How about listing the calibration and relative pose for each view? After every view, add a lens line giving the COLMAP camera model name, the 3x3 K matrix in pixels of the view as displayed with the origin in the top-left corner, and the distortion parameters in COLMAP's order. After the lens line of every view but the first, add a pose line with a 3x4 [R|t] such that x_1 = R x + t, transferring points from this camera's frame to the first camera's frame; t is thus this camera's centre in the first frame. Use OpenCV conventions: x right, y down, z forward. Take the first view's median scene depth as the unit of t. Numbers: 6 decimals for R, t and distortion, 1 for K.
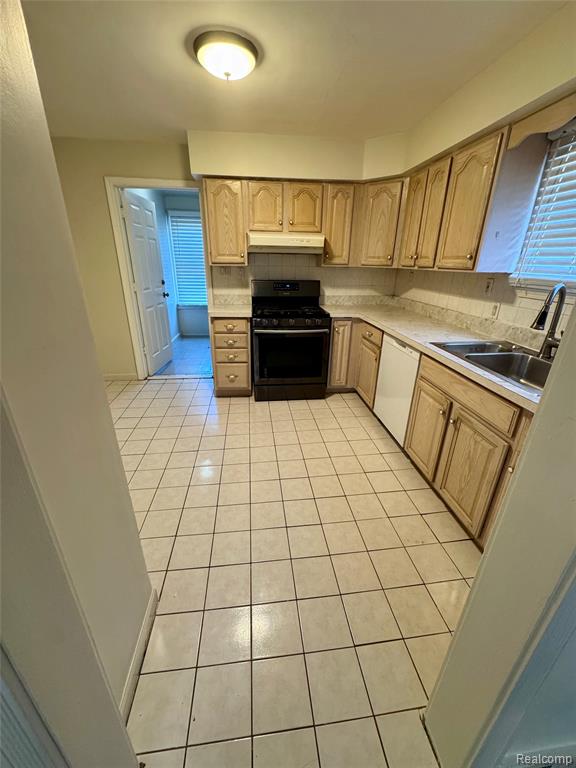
lens RADIAL K [[306.7, 0, 288.8], [0, 306.7, 384.8], [0, 0, 1]] dist [-0.002145, 0.000629]
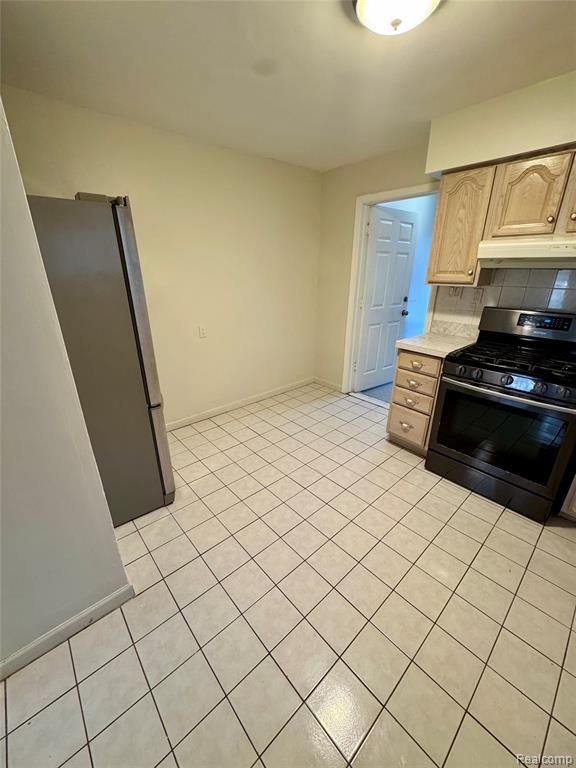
lens RADIAL K [[306.7, 0, 288.8], [0, 306.7, 384.7], [0, 0, 1]] dist [-0.002145, 0.000629]
pose [[0.573319, 0.281392, -0.769496, 0.227020], [-0.302472, 0.945523, 0.120403, -0.133757], [0.761456, 0.163721, 0.627200, 0.275483]]
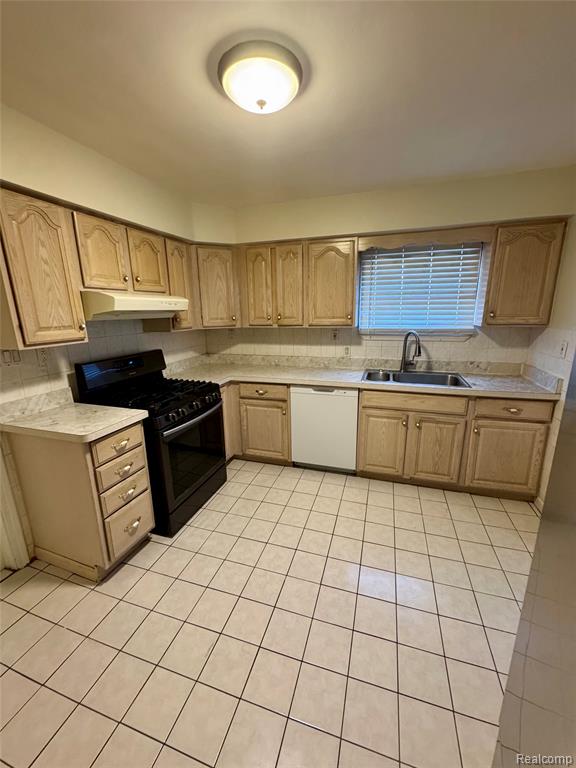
lens RADIAL K [[306.7, 0, 288.3], [0, 306.7, 384.8], [0, 0, 1]] dist [-0.002145, 0.000629]
pose [[0.414335, -0.238074, 0.878435, -0.532274], [0.365359, 0.927505, 0.079043, -0.220158], [-0.833570, 0.288194, 0.471280, 0.424091]]
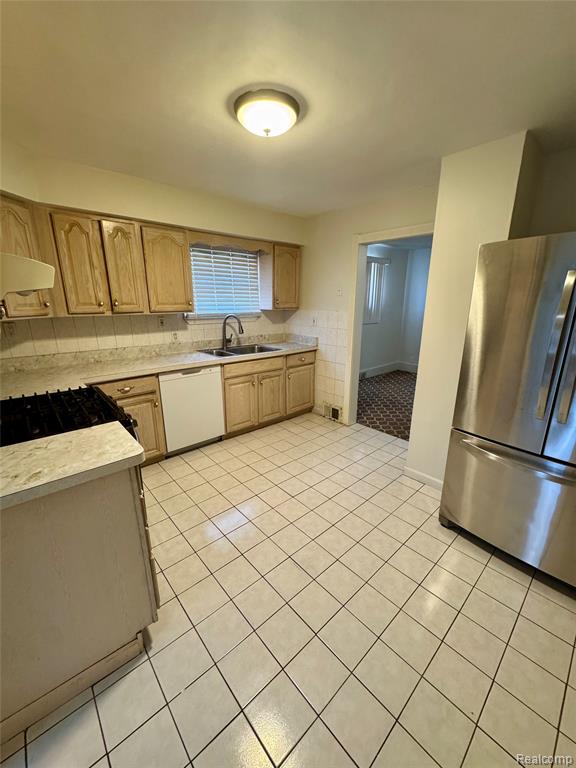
lens RADIAL K [[306.7, 0, 287.9], [0, 306.7, 384.7], [0, 0, 1]] dist [-0.002145, 0.000629]
pose [[-0.574366, -0.238779, 0.783000, -0.632889], [0.297651, 0.830122, 0.471489, -0.420991], [-0.762567, 0.503868, -0.405721, 0.932916]]
